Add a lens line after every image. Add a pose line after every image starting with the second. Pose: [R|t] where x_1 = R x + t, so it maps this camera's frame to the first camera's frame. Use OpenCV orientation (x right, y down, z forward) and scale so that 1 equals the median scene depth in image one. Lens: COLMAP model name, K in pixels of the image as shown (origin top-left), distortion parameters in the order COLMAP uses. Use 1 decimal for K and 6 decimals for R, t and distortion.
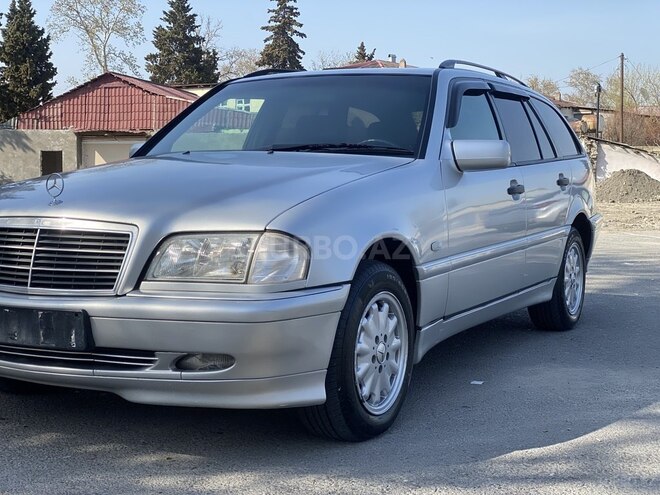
lens RADIAL K [[983.5, 0, 330.0], [0, 983.5, 247.5], [0, 0, 1]] dist [0.196368, -0.410416]
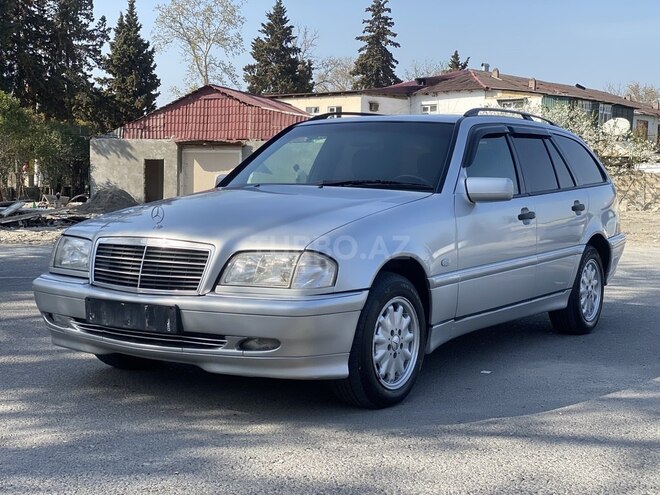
lens RADIAL K [[983.5, 0, 330.0], [0, 983.5, 247.5], [0, 0, 1]] dist [0.196368, -0.410416]
pose [[0.995389, 0.015936, -0.094588, 0.083497], [-0.016492, 0.999851, -0.005099, -0.012387], [0.094493, 0.006635, 0.995503, -0.310186]]
